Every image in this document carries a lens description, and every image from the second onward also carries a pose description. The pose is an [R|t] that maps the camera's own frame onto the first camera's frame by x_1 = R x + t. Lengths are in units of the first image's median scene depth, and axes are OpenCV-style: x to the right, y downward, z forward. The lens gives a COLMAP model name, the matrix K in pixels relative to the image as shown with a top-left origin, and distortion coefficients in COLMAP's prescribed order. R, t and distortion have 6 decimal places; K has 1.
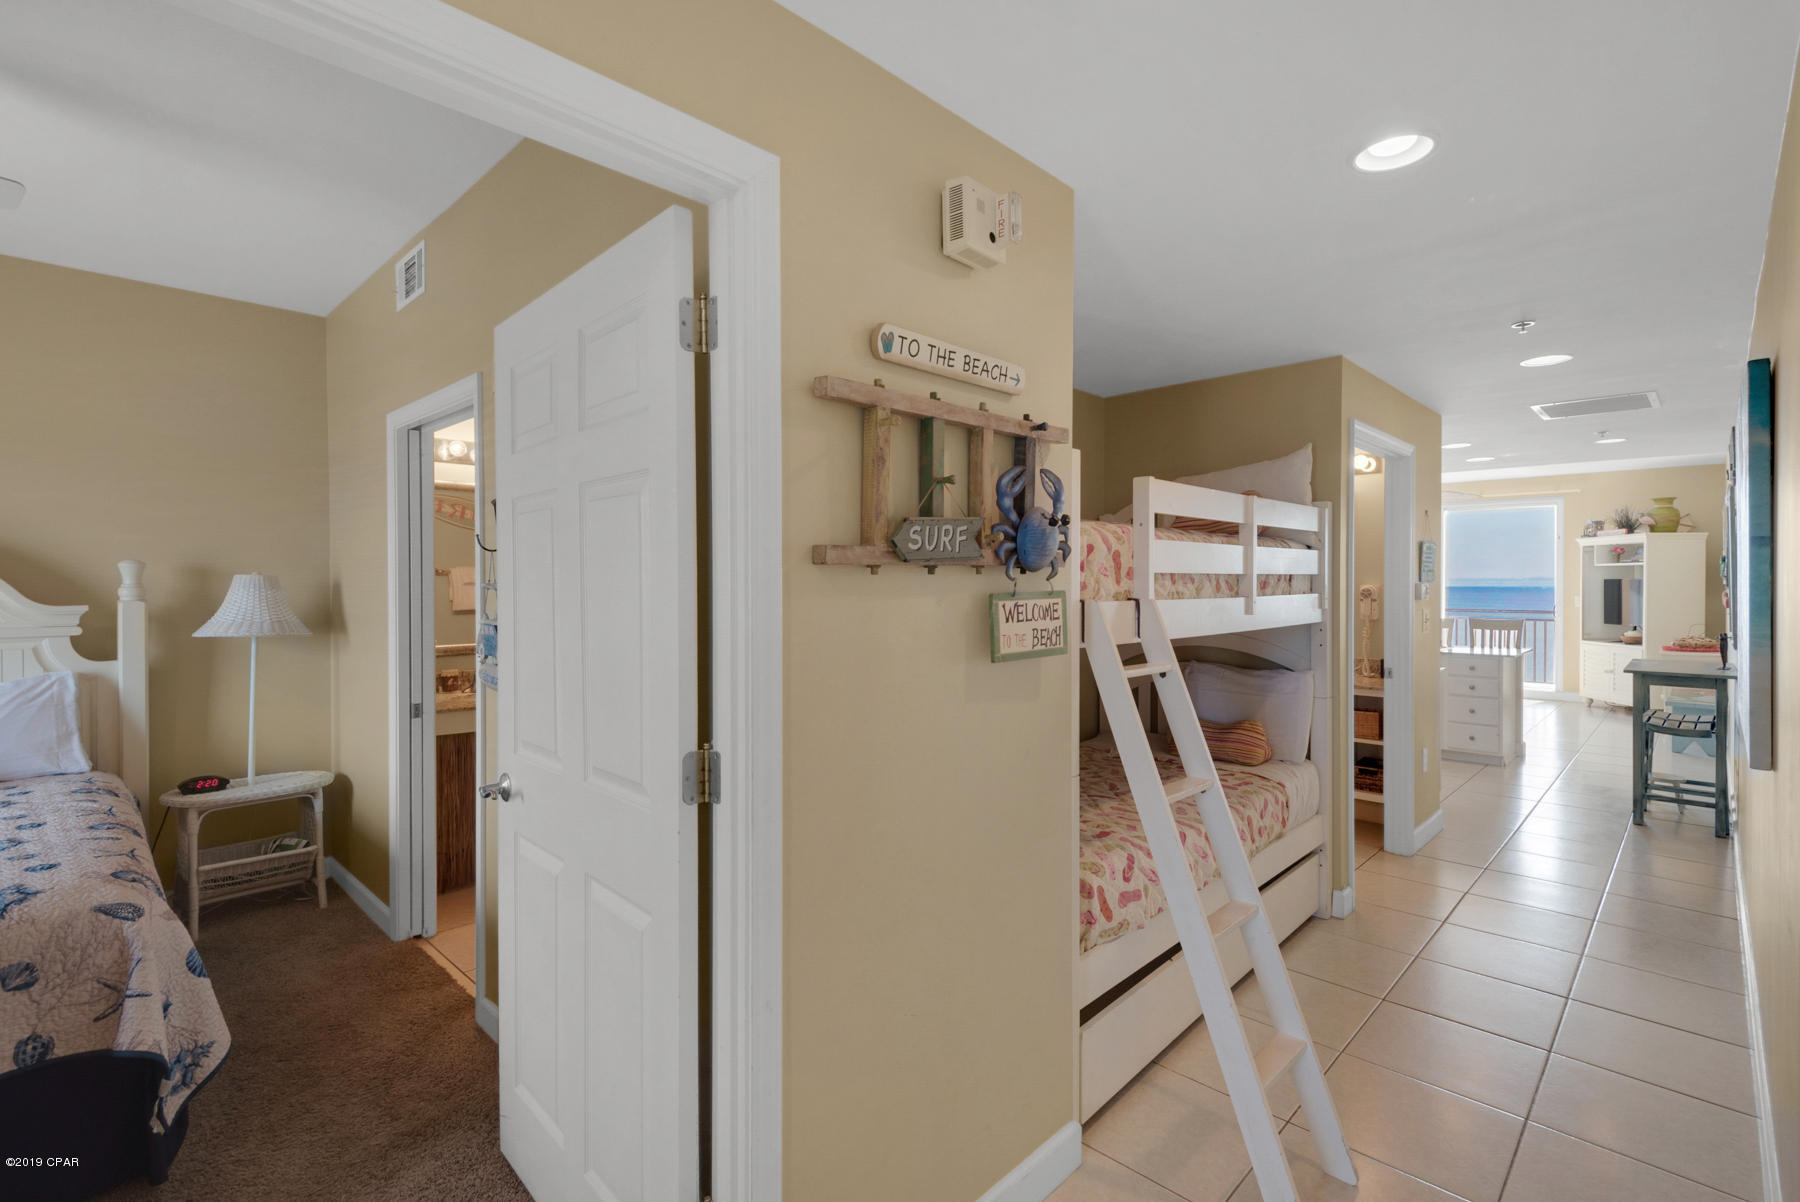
lens RADIAL K [[831.8, 0, 900.1], [0, 831.8, 587.3], [0, 0, 1]] dist [0.043776, -0.027652]
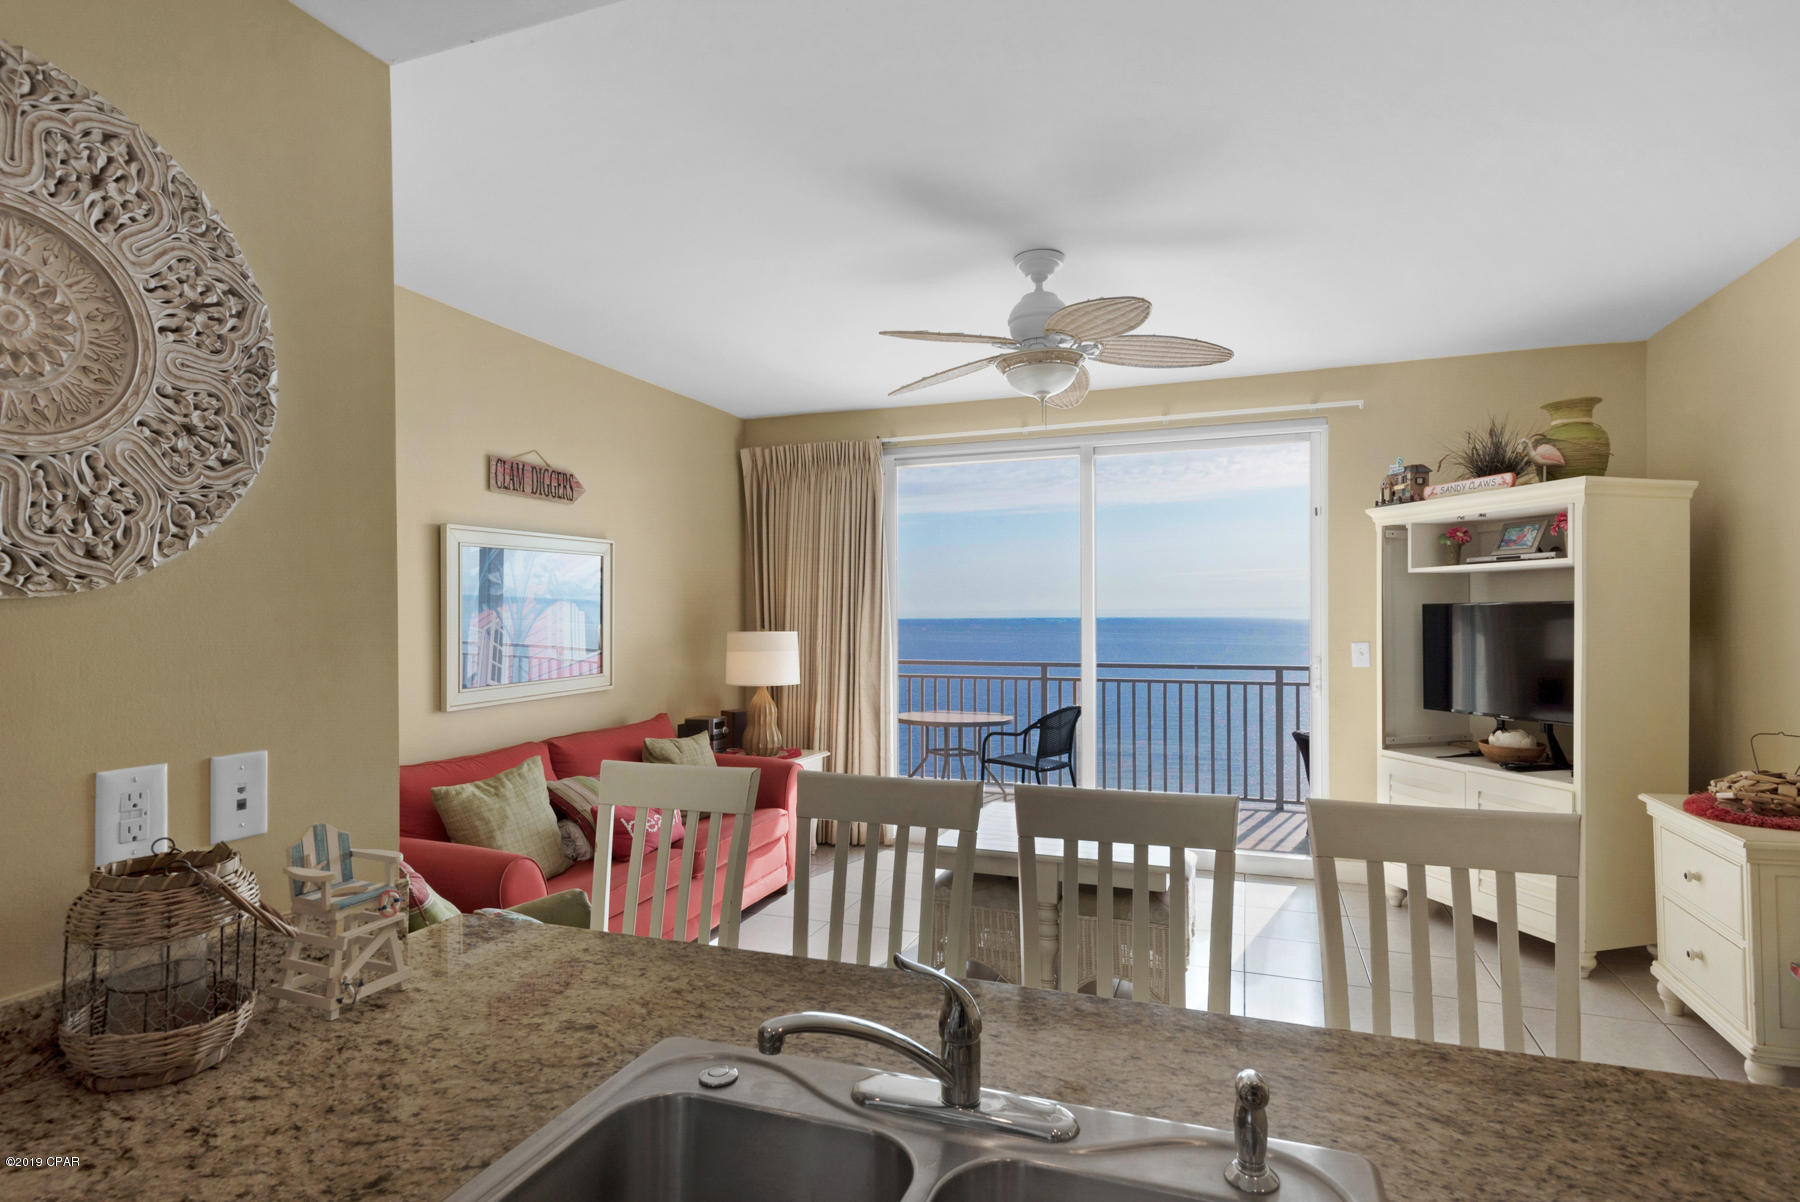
lens RADIAL K [[941.5, 0, 909.0], [0, 941.5, 616.5], [0, 0, 1]] dist [0.001853, -0.002172]
pose [[0.913867, -0.004548, 0.405989, 1.337817], [0.006709, 0.999970, -0.003899, -0.011335], [-0.405959, 0.006287, 0.913870, 2.218594]]
